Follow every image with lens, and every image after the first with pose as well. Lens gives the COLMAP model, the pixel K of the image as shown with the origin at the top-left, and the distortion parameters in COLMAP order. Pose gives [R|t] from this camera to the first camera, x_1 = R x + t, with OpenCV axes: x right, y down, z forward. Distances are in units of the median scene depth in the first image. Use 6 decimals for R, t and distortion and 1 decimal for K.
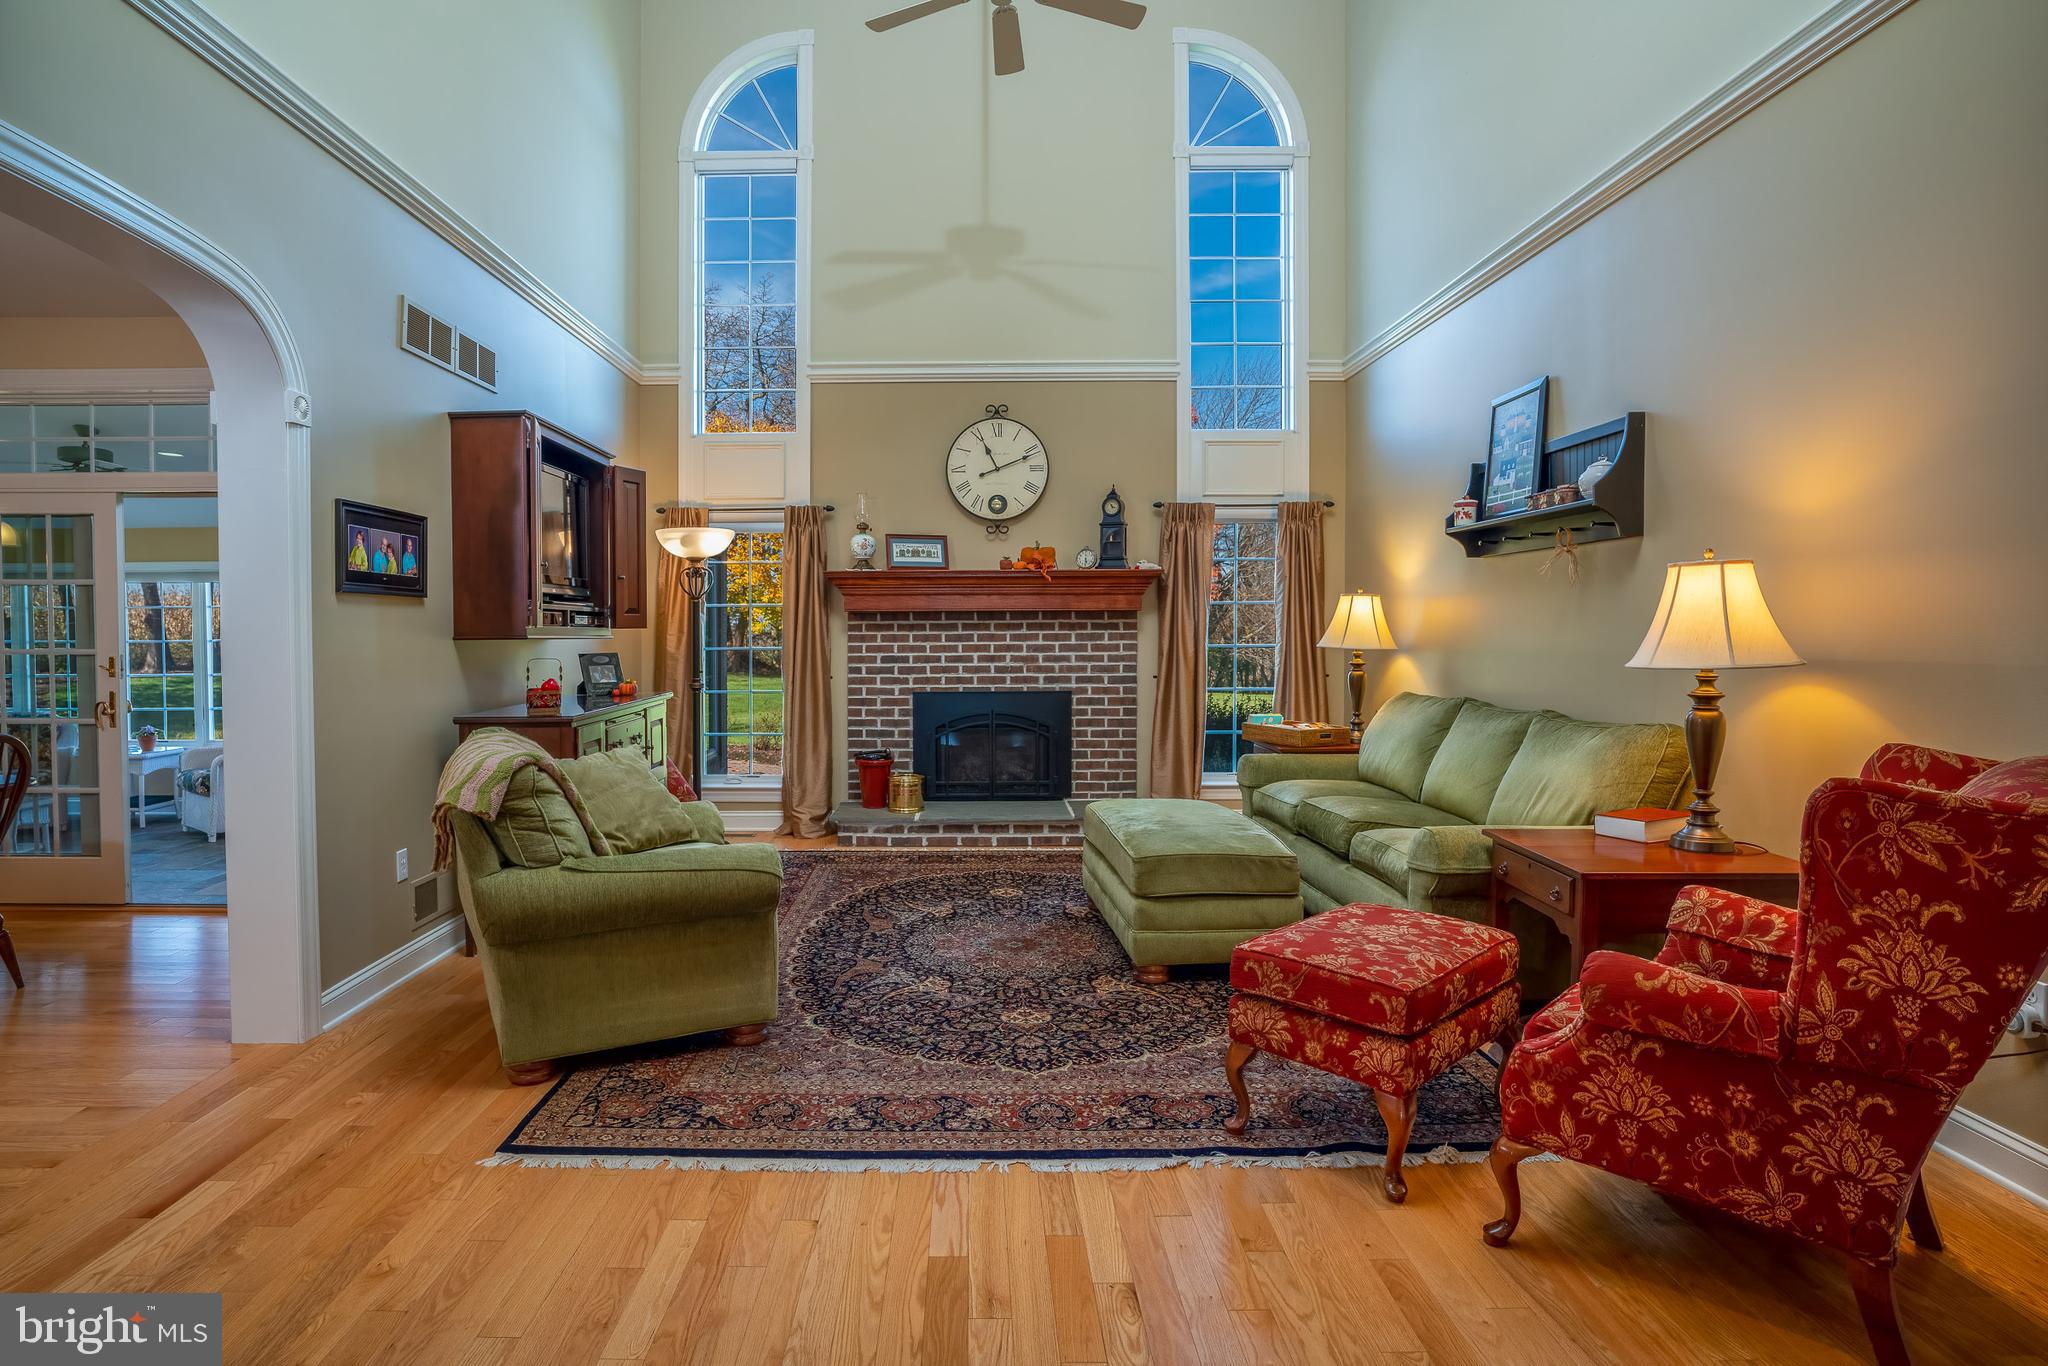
lens RADIAL K [[1106.0, 0, 956.7], [0, 1106.0, 645.9], [0, 0, 1]] dist [-0.026905, 0.000042]
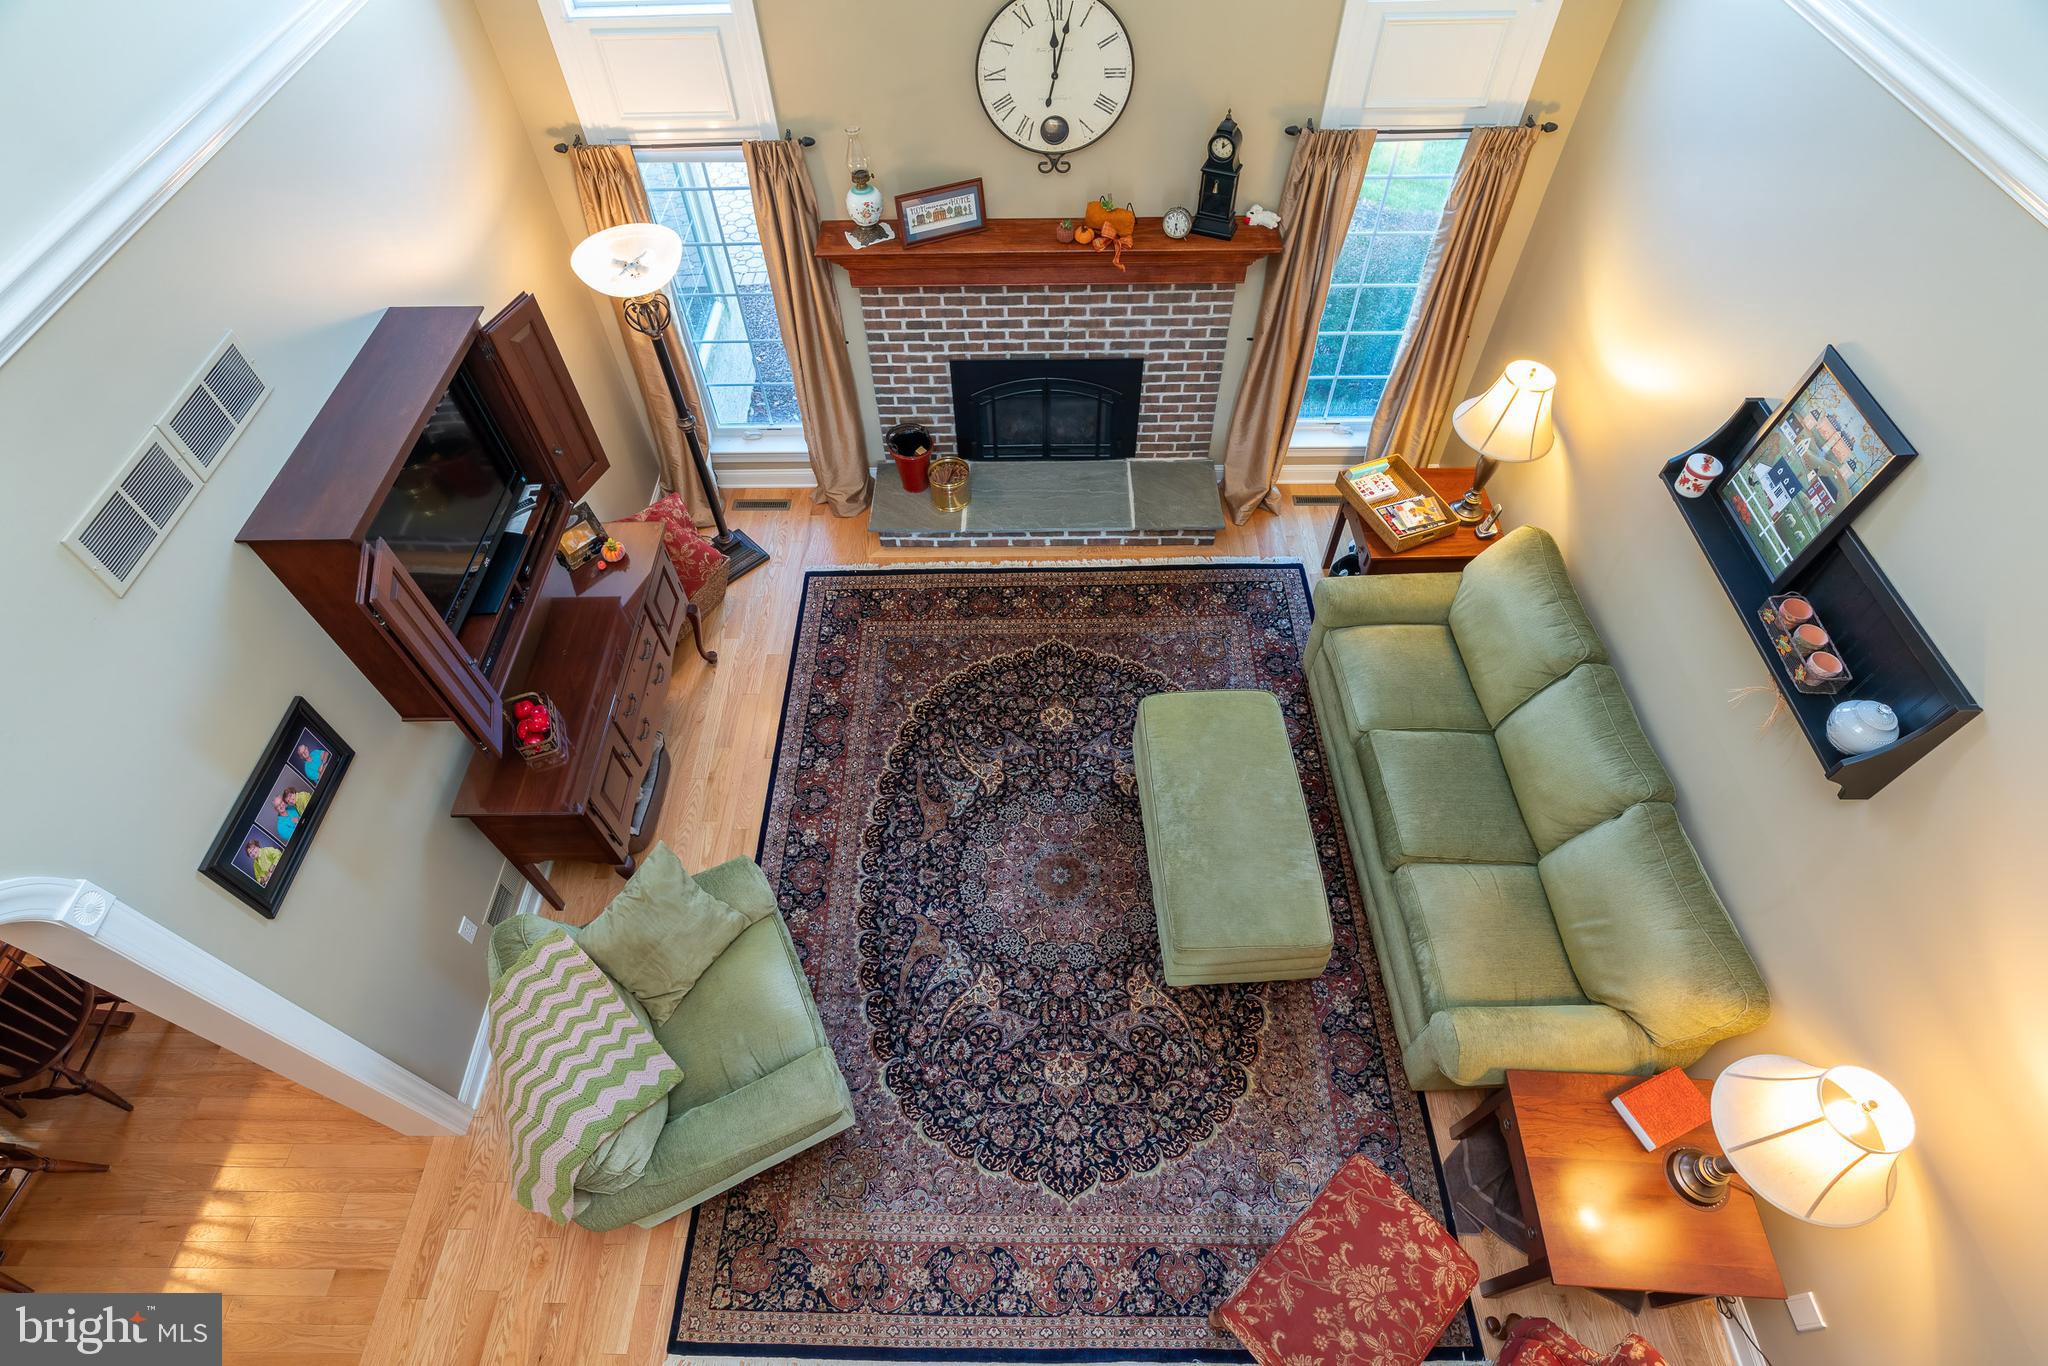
lens RADIAL K [[1037.8, 0, 1019.7], [0, 1037.8, 727.6], [0, 0, 1]] dist [-0.007335, 0.002548]
pose [[0.999825, -0.015651, -0.010272, 0.016494], [0.017740, 0.616875, 0.786861, -0.407141], [-0.005979, -0.786905, 0.617045, 0.325214]]
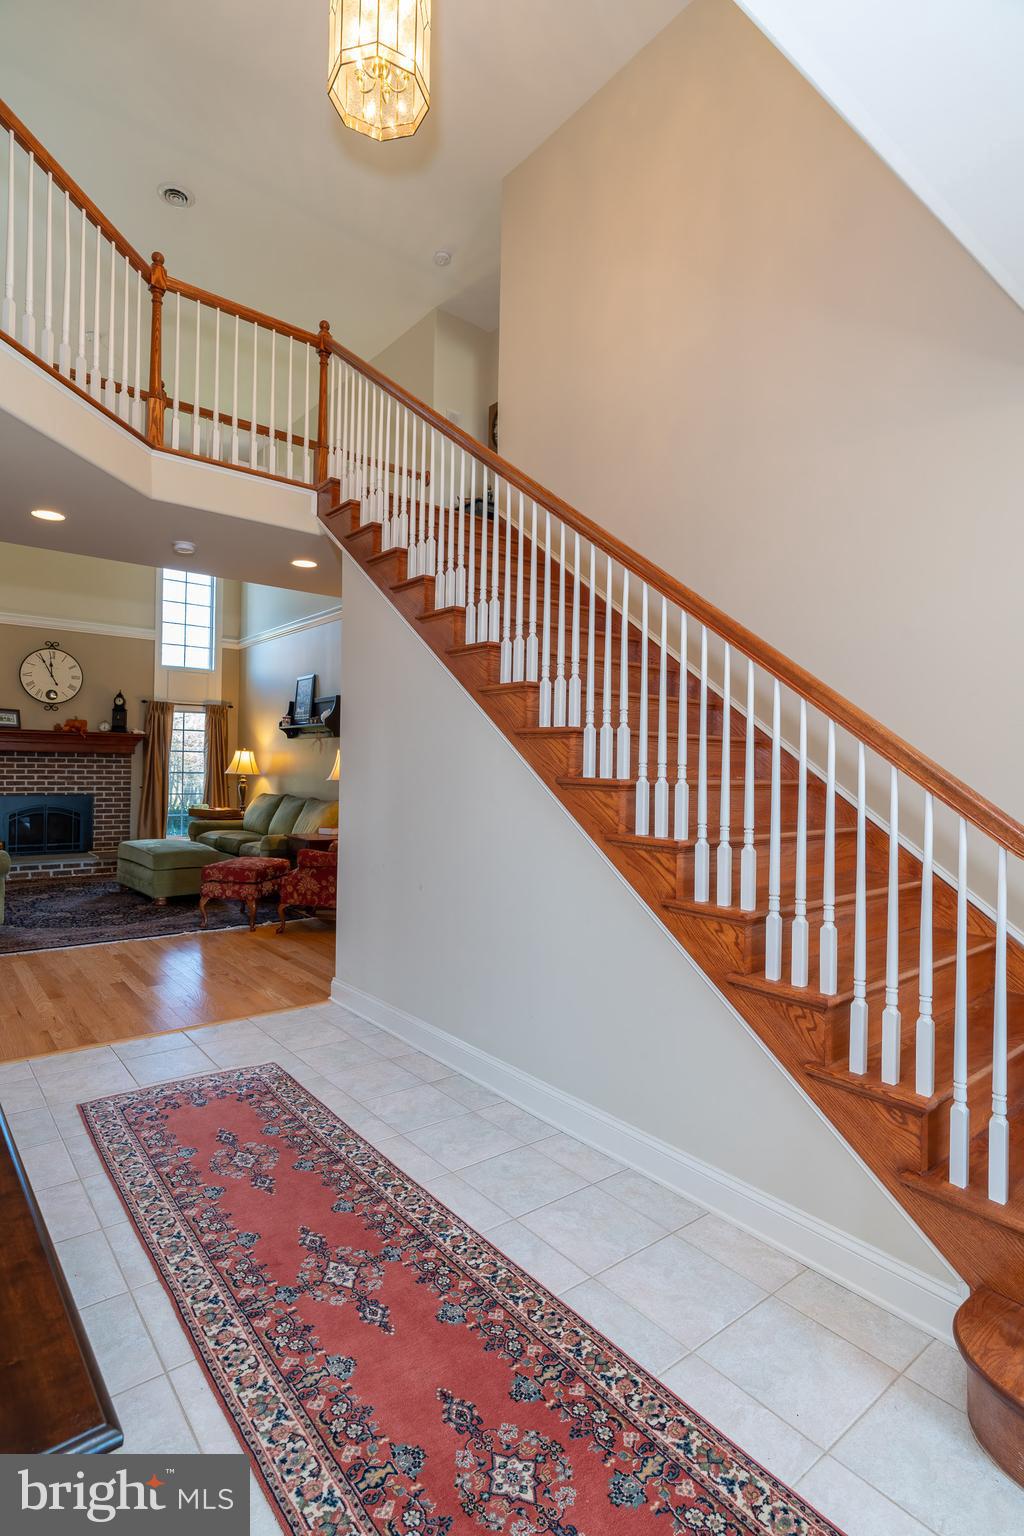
lens RADIAL K [[778.3, 0, 518.2], [0, 778.3, 785.5], [0, 0, 1]] dist [-0.007335, 0.002548]
pose [[0.772183, 0.004272, 0.635386, -0.190163], [-0.013671, 0.999858, 0.009893, 0.001482], [-0.635253, -0.016326, 0.772132, -0.526009]]
